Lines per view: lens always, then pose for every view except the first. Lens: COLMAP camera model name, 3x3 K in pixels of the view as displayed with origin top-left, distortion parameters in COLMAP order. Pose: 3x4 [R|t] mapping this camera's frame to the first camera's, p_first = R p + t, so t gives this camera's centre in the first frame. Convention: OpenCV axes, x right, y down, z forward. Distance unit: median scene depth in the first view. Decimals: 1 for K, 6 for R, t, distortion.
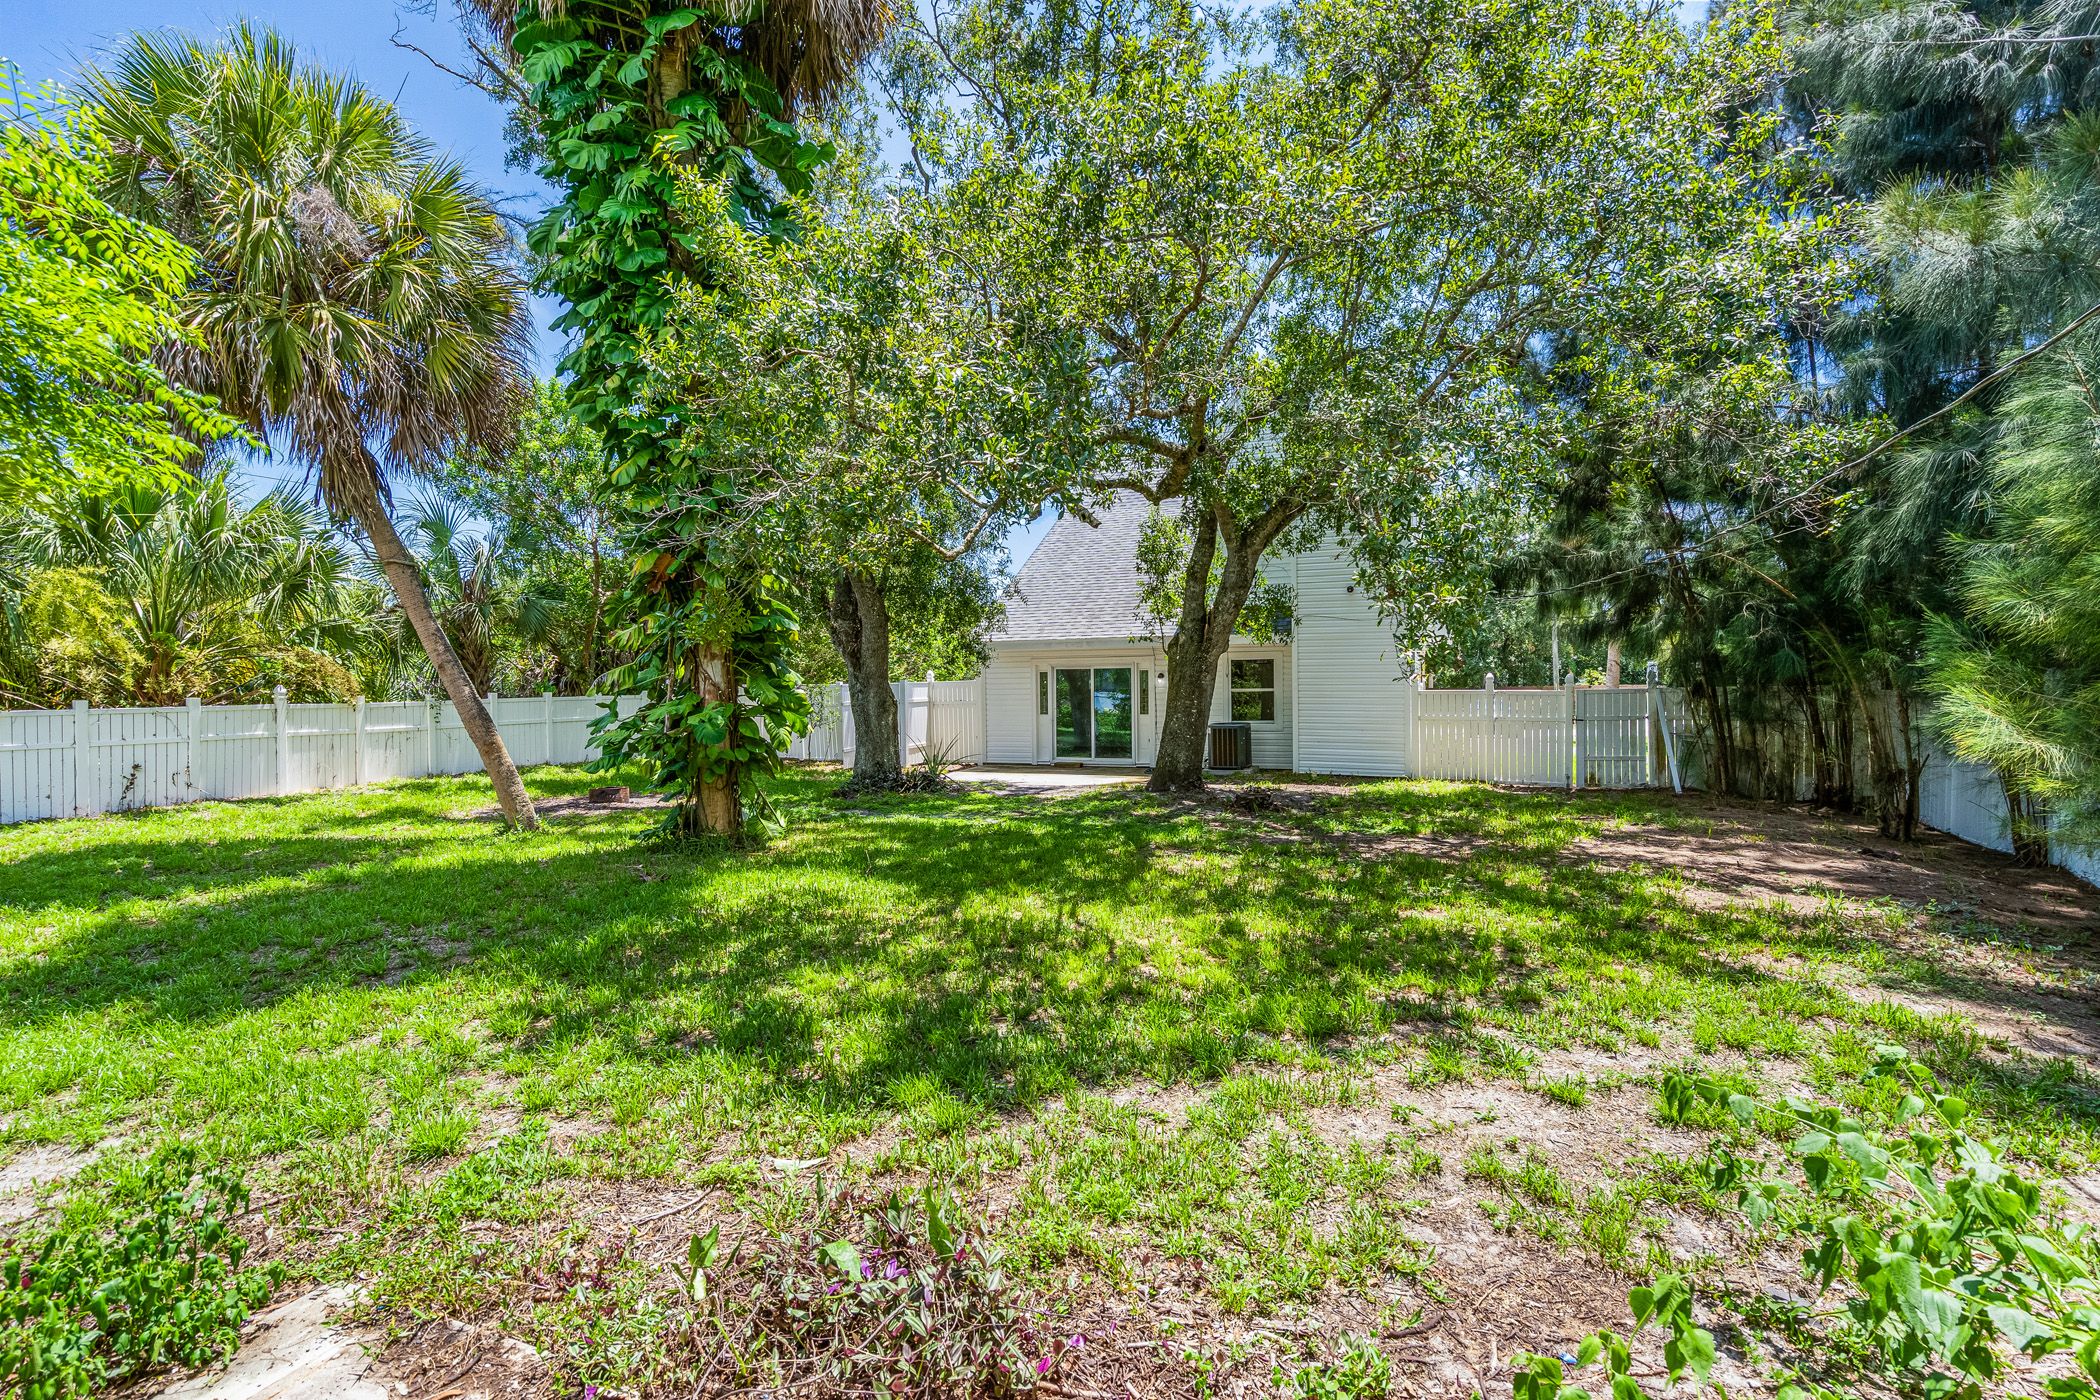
lens RADIAL K [[993.3, 0, 1039.6], [0, 993.3, 700.4], [0, 0, 1]] dist [-0.004423, 0.004291]
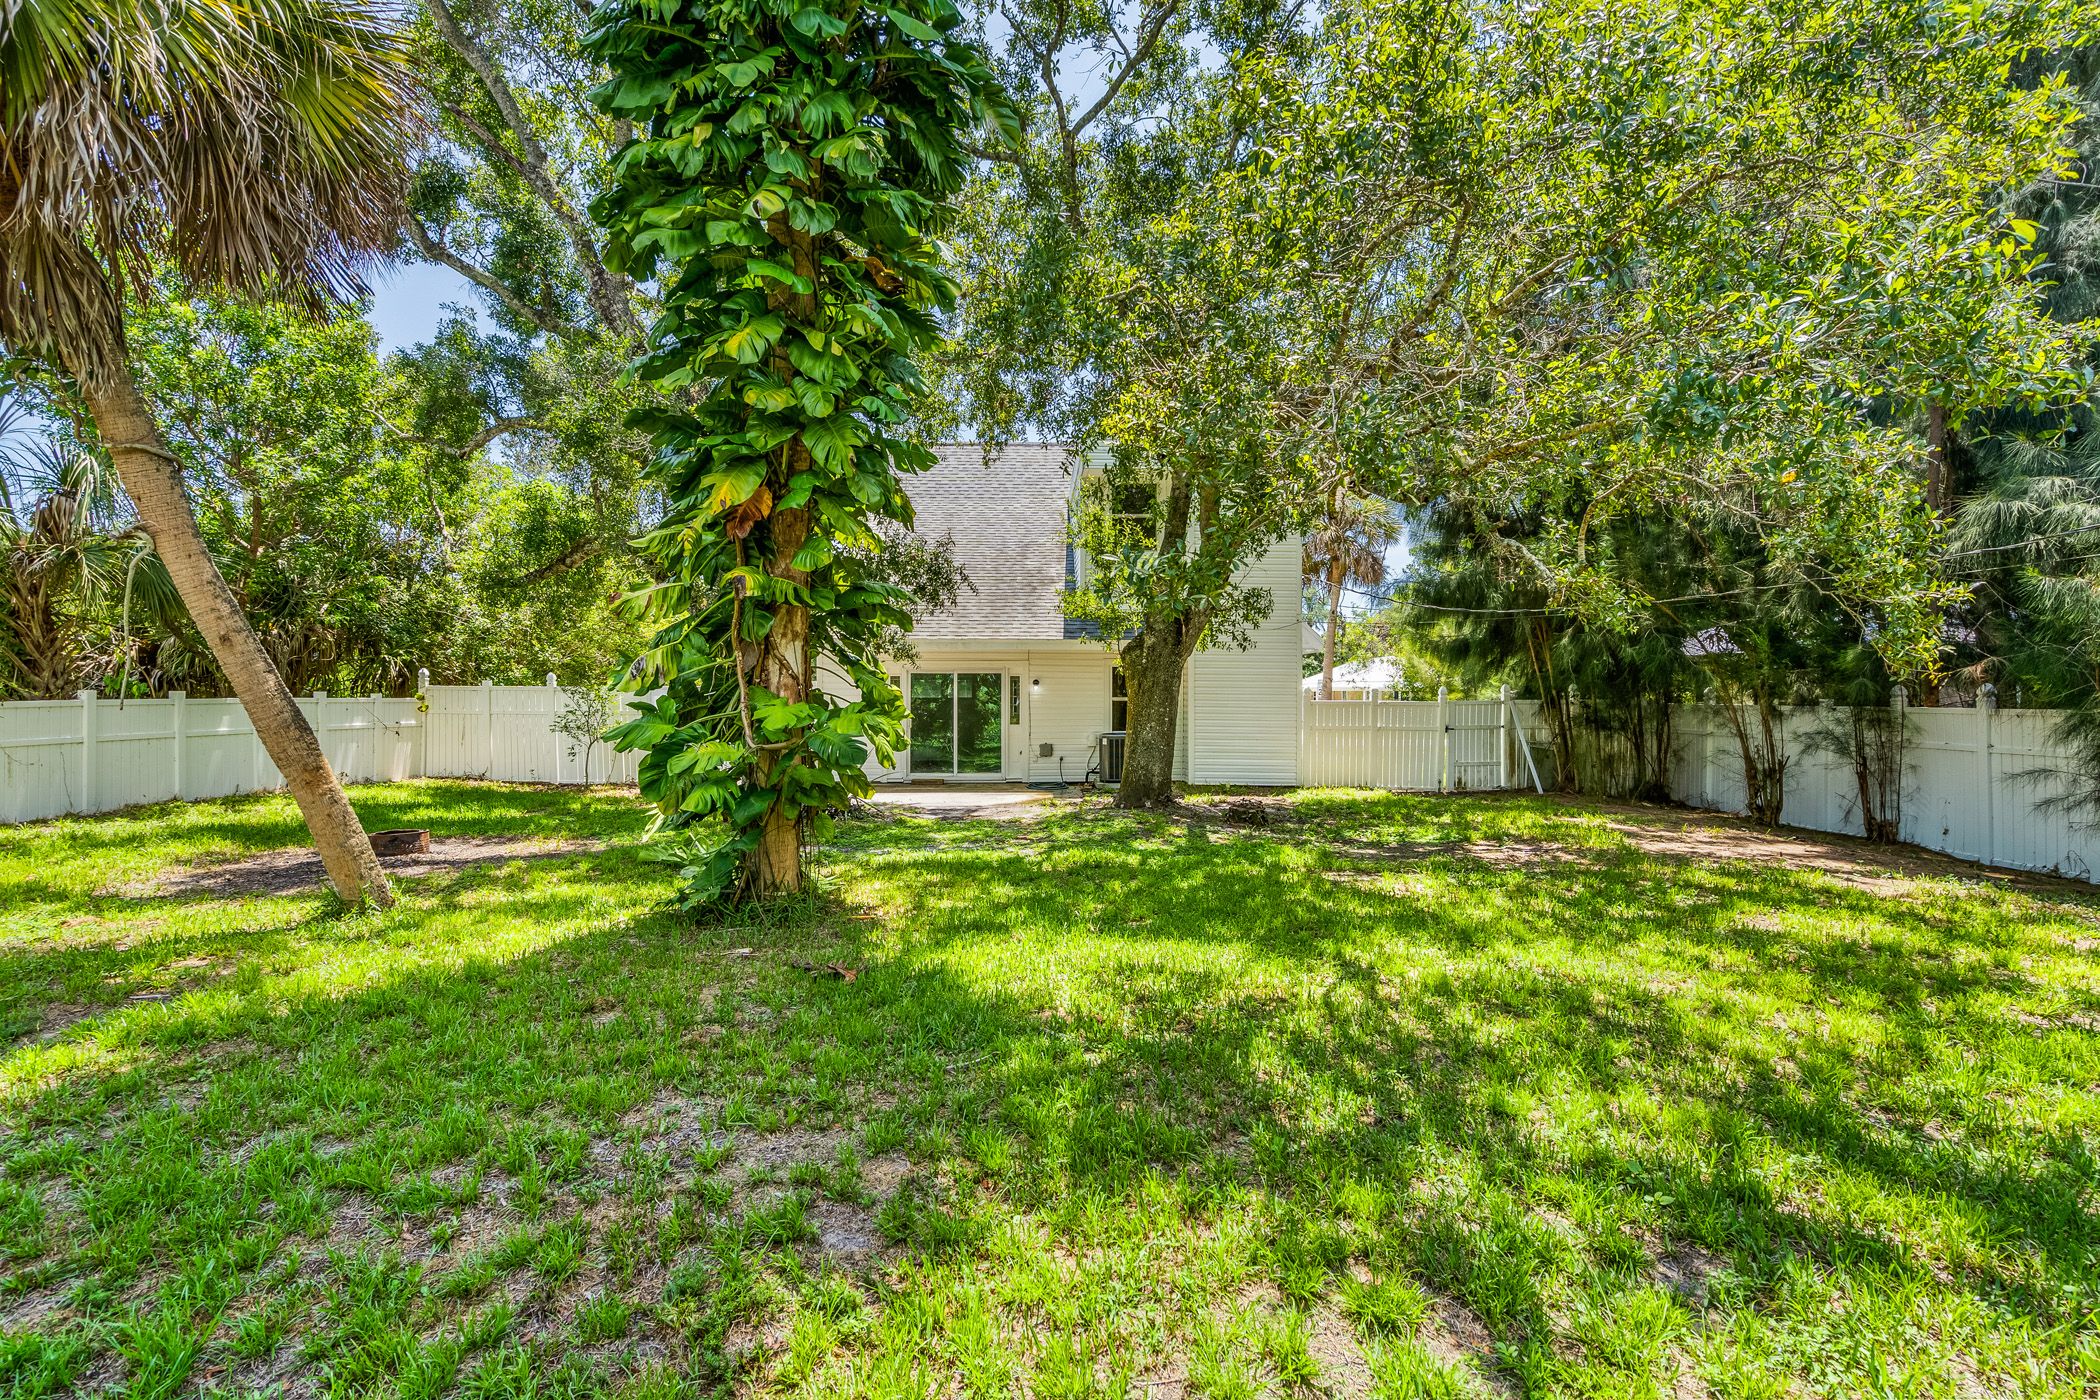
lens RADIAL K [[993.3, 0, 1053.2], [0, 993.3, 704.0], [0, 0, 1]] dist [-0.004423, 0.004291]
pose [[0.906381, 0.008417, 0.422378, -0.309031], [-0.004529, 0.999938, -0.010207, 0.005583], [-0.422437, 0.007339, 0.906362, 0.200605]]
